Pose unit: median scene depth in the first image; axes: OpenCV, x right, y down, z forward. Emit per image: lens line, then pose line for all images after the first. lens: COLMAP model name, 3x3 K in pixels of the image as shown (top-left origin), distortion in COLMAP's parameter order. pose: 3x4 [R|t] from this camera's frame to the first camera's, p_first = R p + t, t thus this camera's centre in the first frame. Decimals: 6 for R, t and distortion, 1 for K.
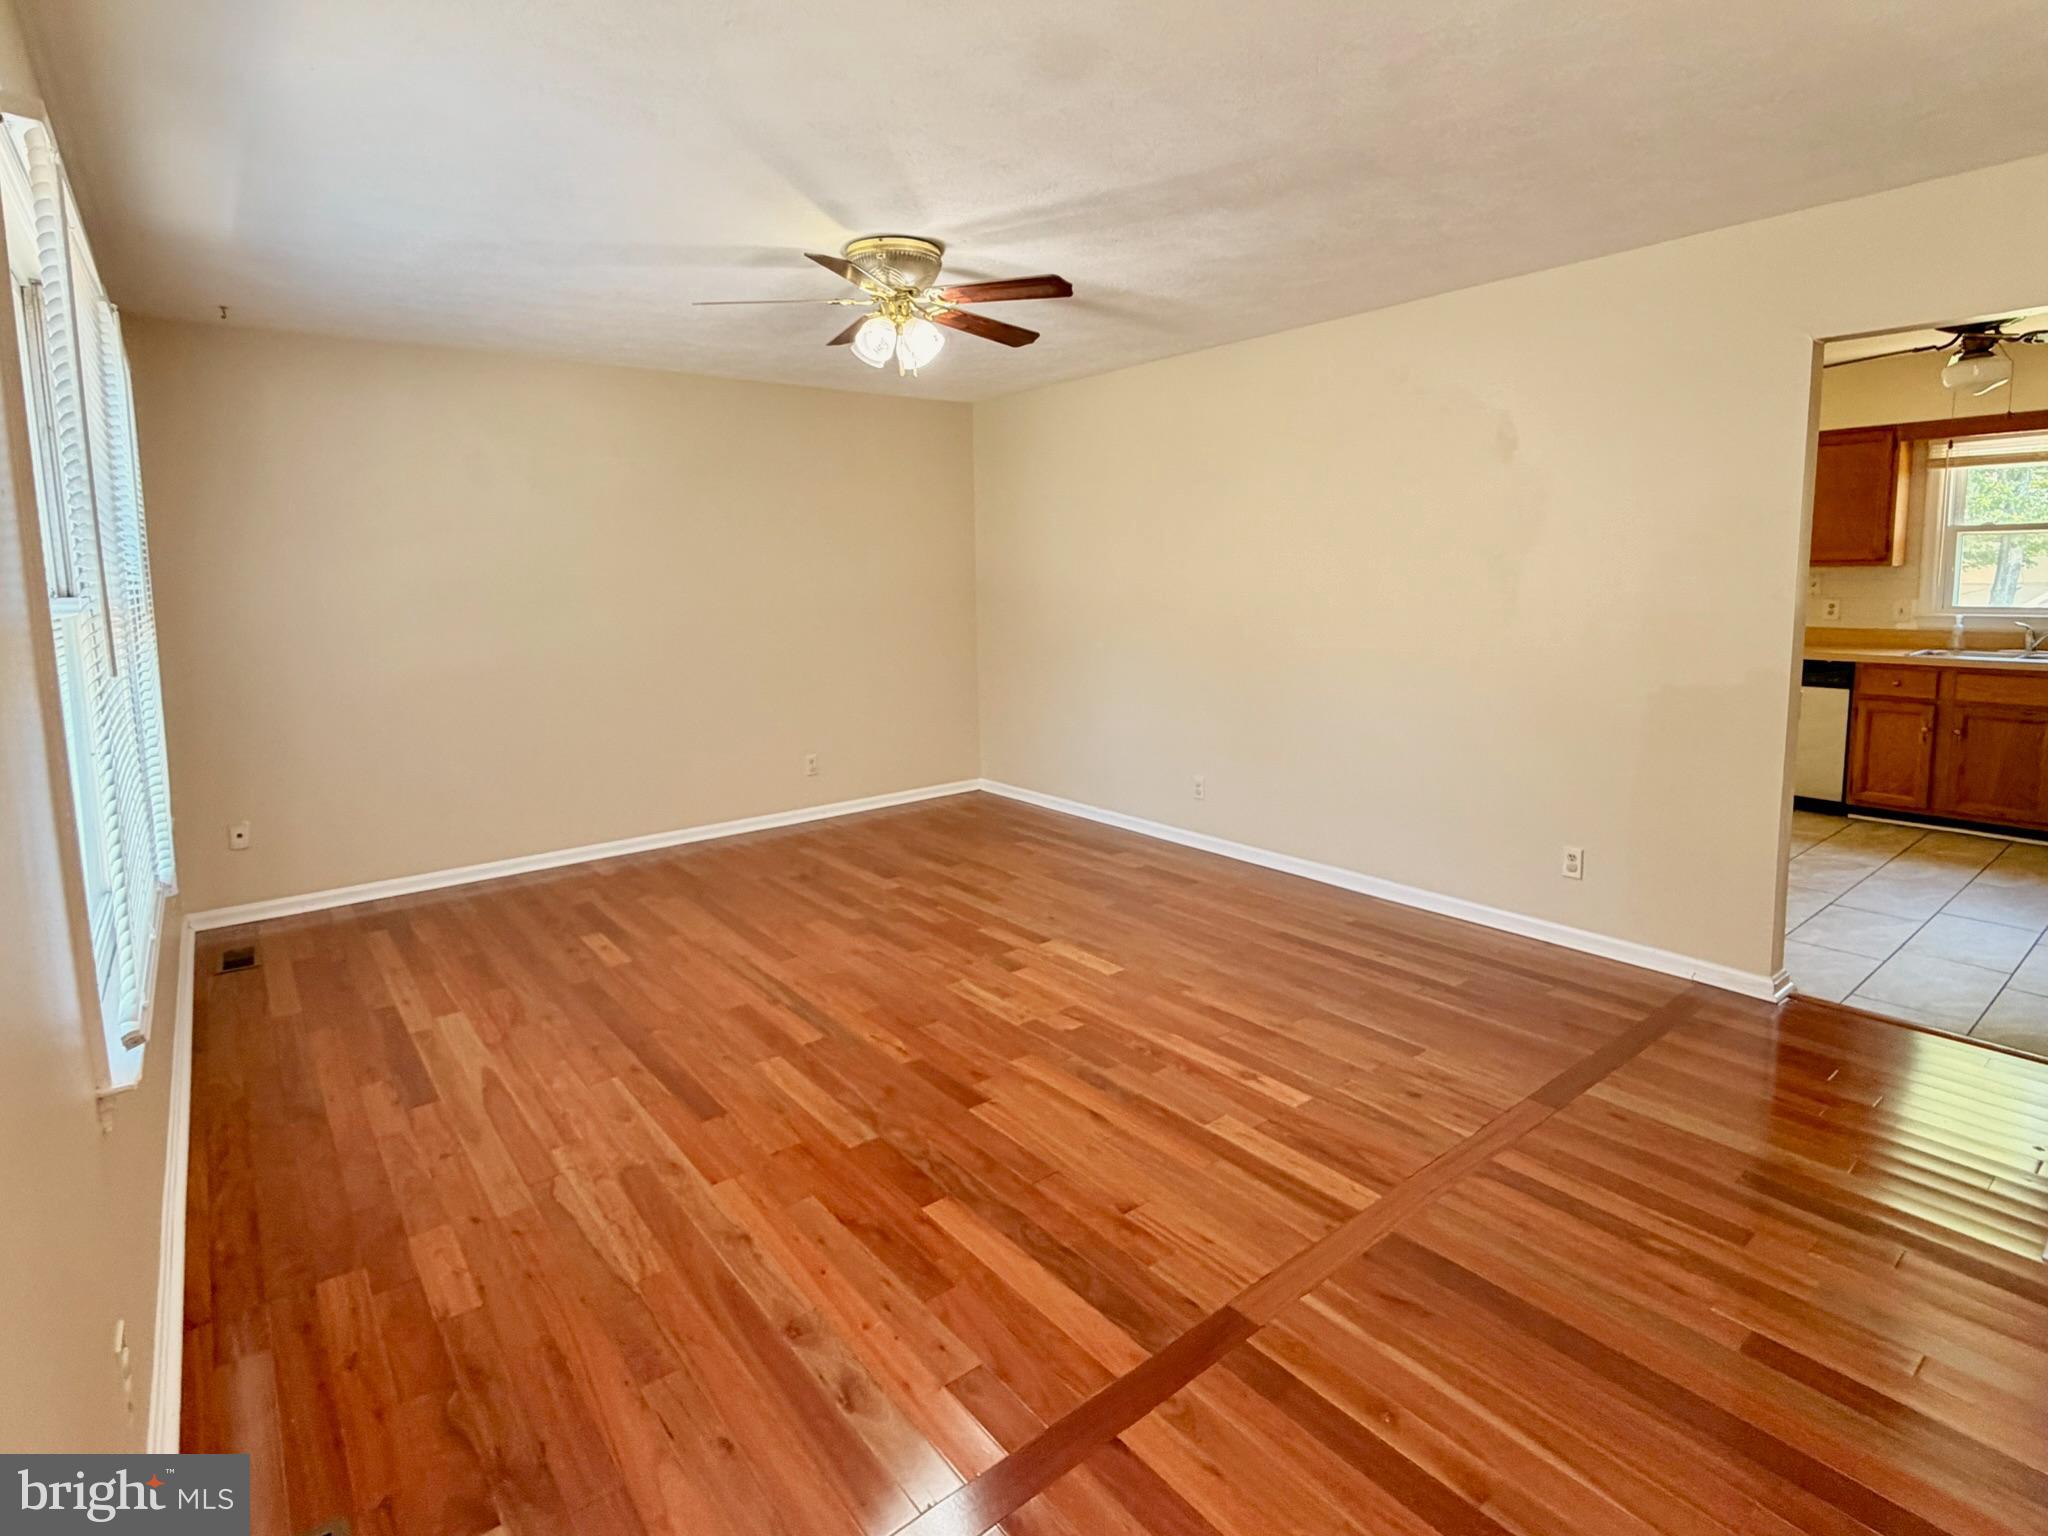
lens RADIAL K [[1026.6, 0, 1023.9], [0, 1026.6, 768.7], [0, 0, 1]] dist [0.001415, 0.000135]
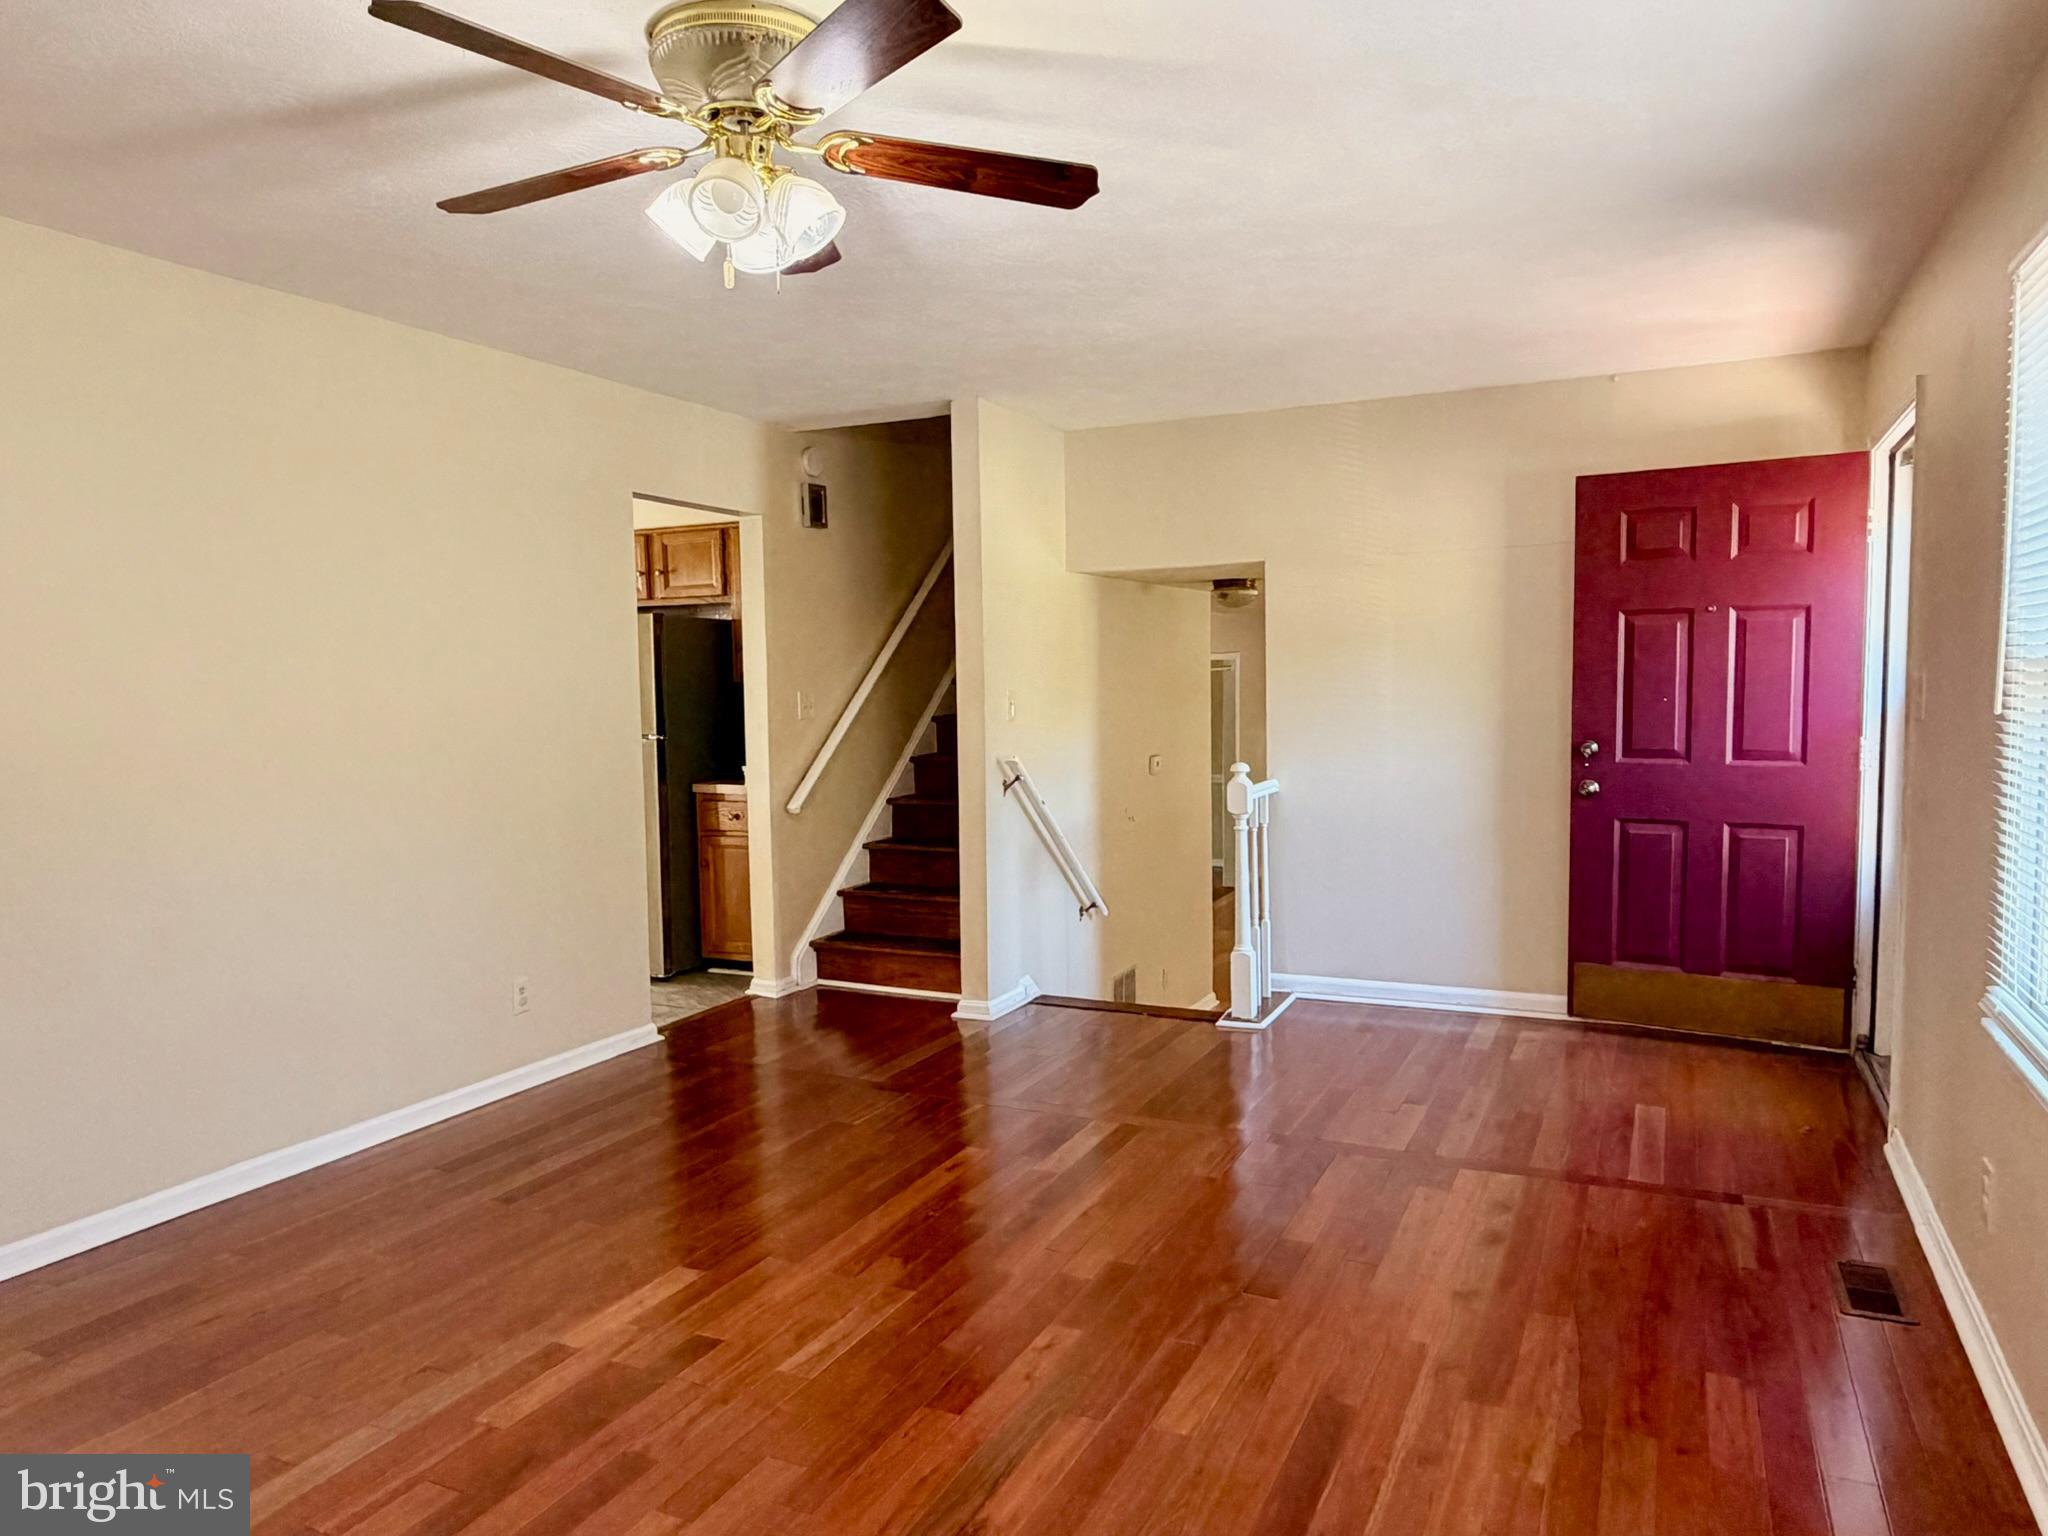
lens RADIAL K [[1370.1, 0, 1023.5], [0, 1370.1, 770.5], [0, 0, 1]] dist [-0.004919, -0.000905]
pose [[-0.429437, -0.046044, 0.901922, -0.800198], [0.198215, 0.969542, 0.143873, -0.201495], [-0.881076, 0.240559, -0.407230, 1.130570]]
